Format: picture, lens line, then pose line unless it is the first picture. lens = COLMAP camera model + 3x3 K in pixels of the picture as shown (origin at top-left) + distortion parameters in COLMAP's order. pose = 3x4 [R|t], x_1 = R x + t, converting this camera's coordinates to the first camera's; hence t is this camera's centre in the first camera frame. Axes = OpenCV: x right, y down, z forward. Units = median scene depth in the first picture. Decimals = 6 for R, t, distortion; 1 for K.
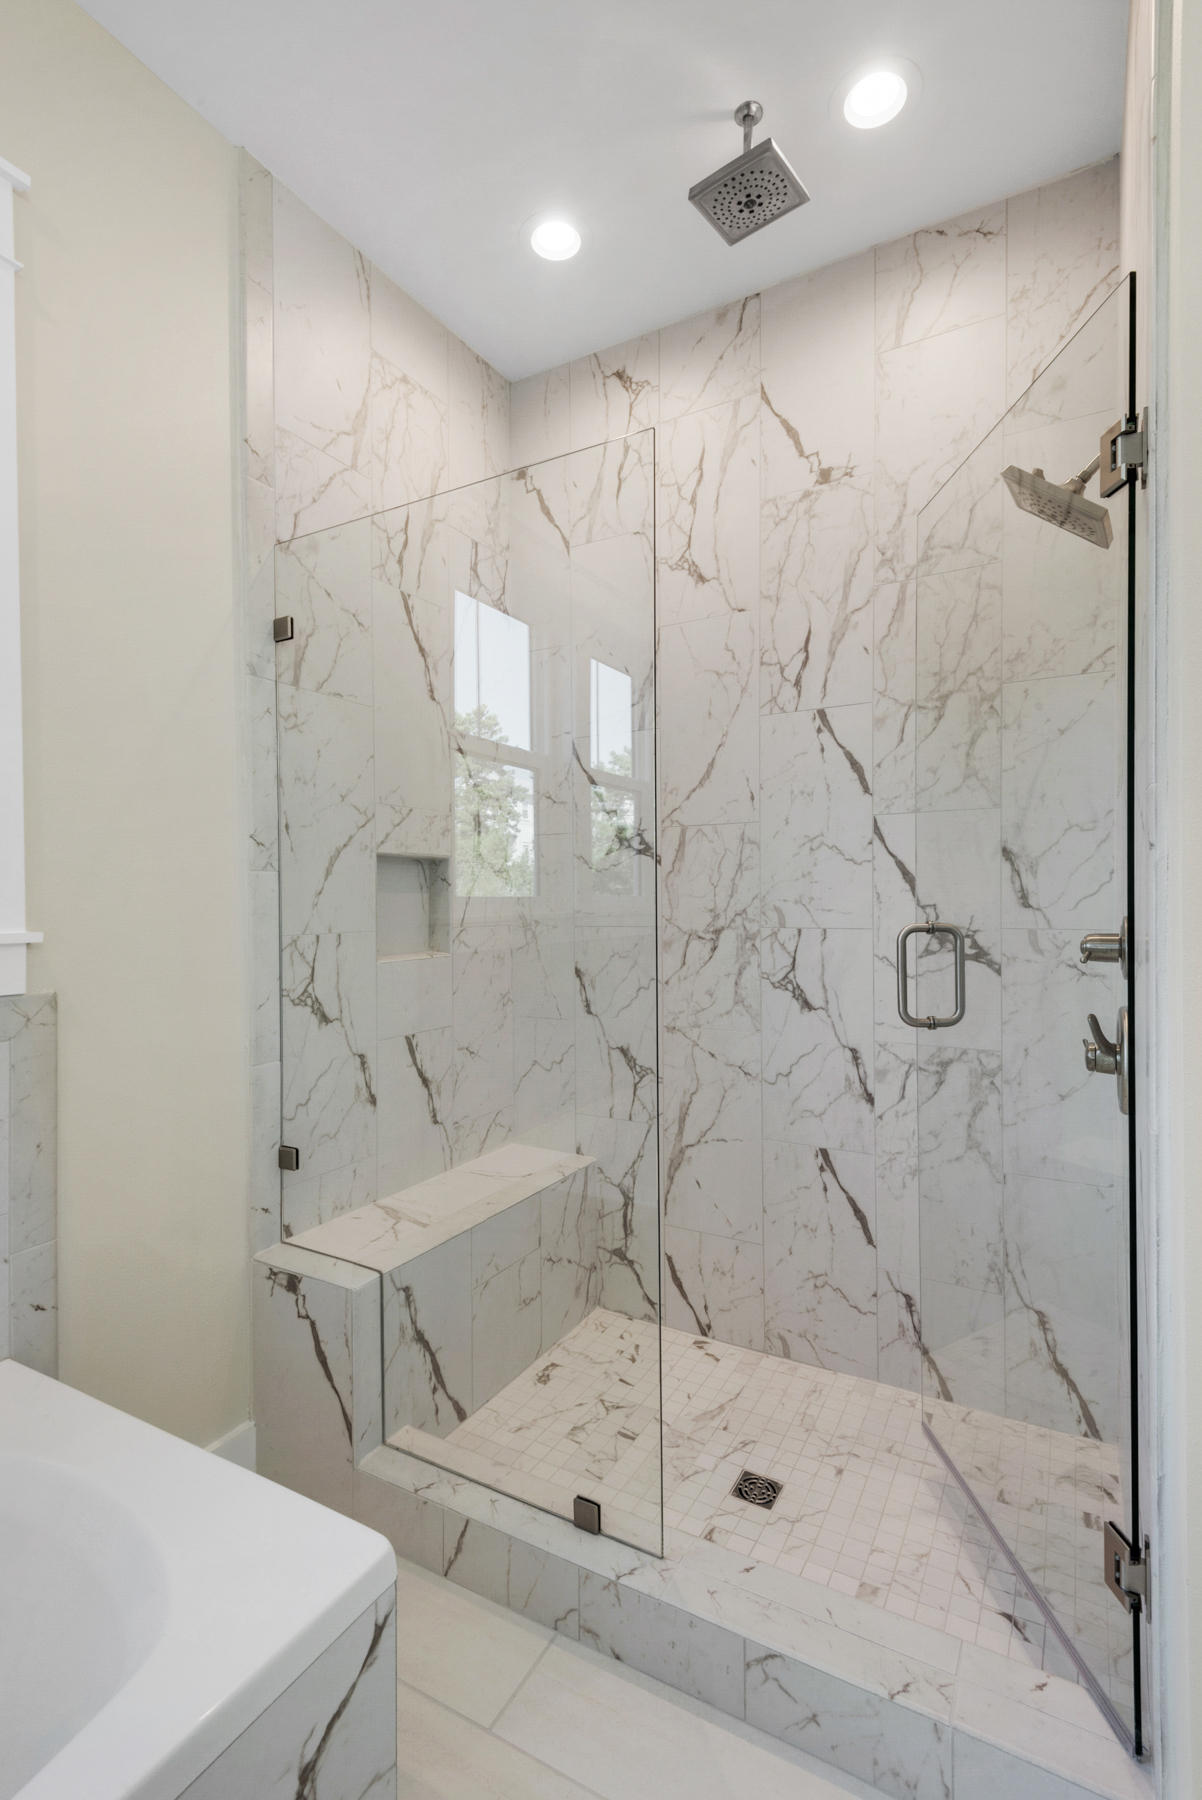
lens RADIAL K [[808.3, 0, 633.7], [0, 808.3, 908.3], [0, 0, 1]] dist [0.043264, -0.018564]
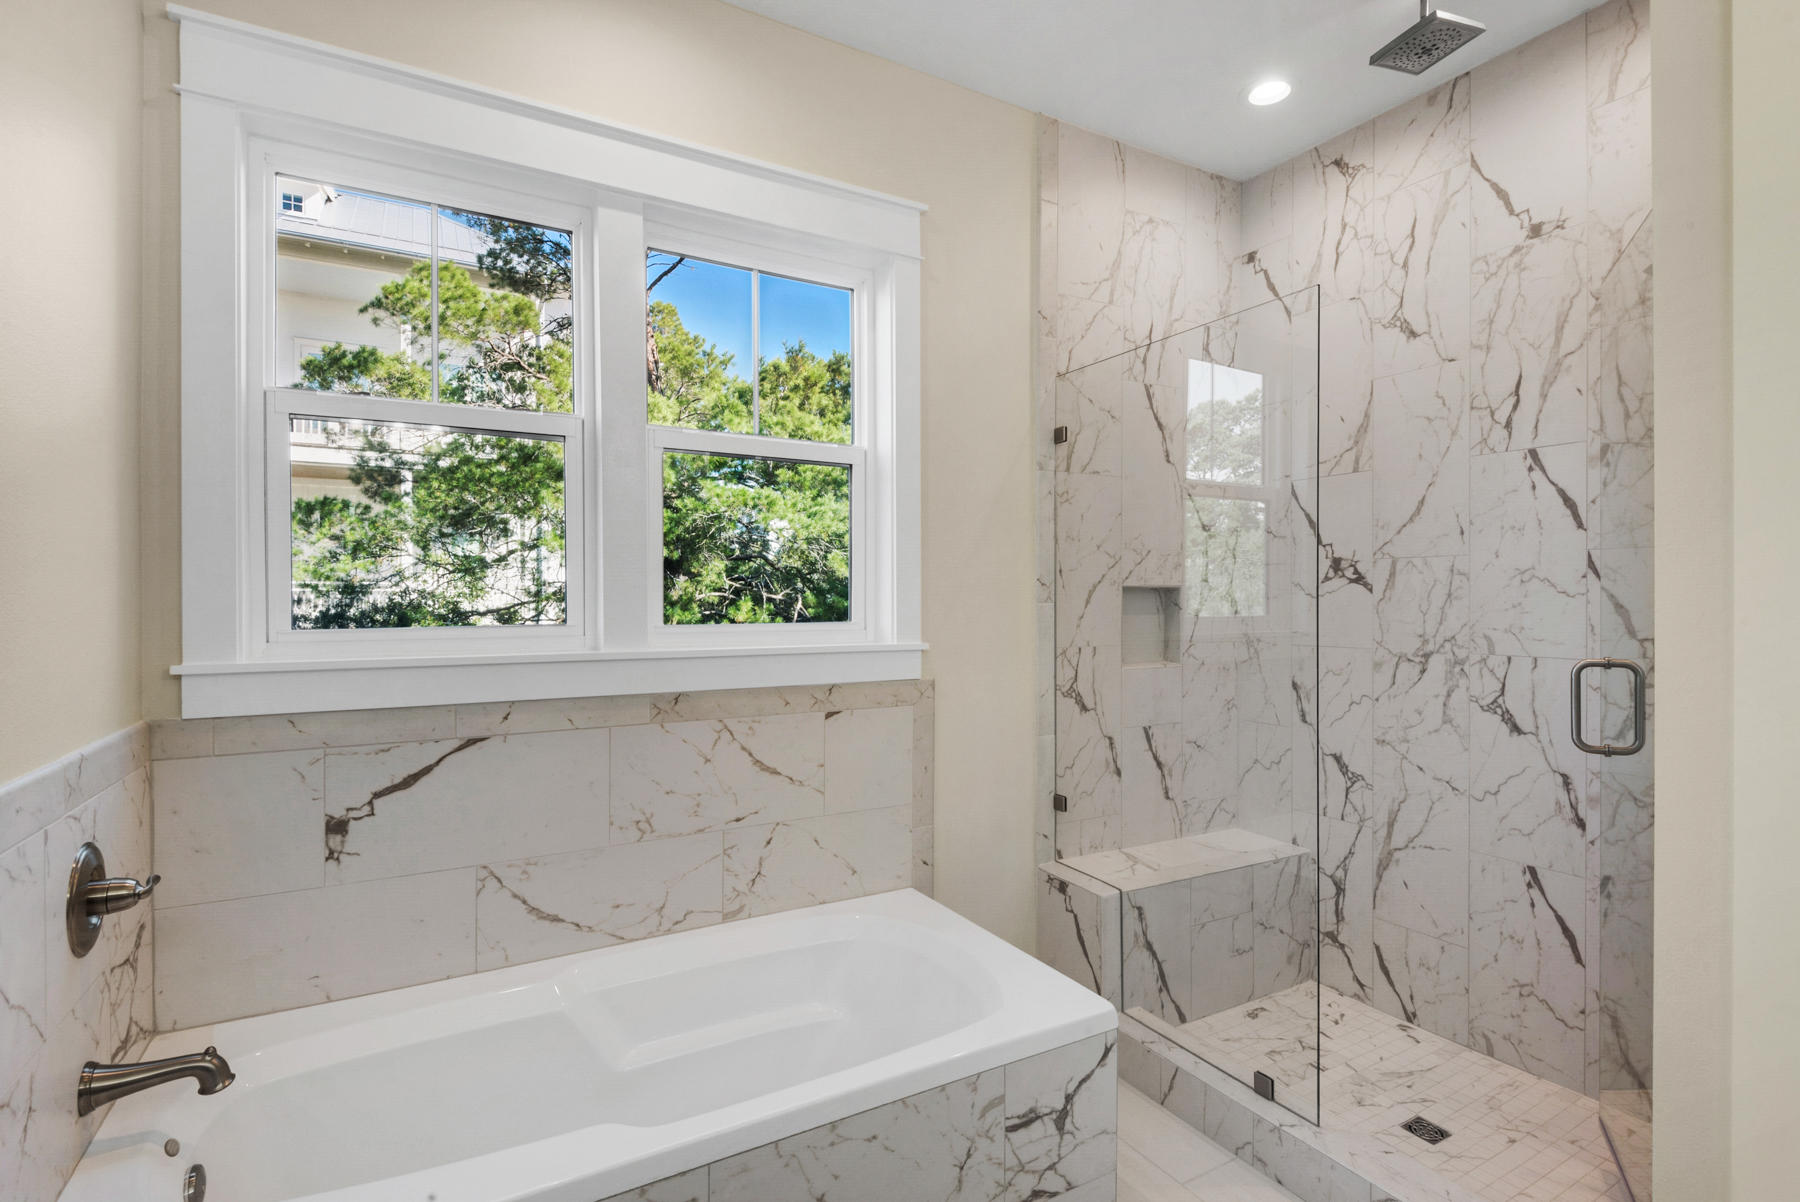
lens RADIAL K [[861.5, 0, 929.3], [0, 861.5, 598.5], [0, 0, 1]] dist [0.003290, -0.020995]
pose [[0.850588, 0.006455, -0.525794, 0.161788], [-0.010248, 0.999938, -0.004303, -0.040856], [0.525734, 0.009048, 0.850601, -0.379411]]
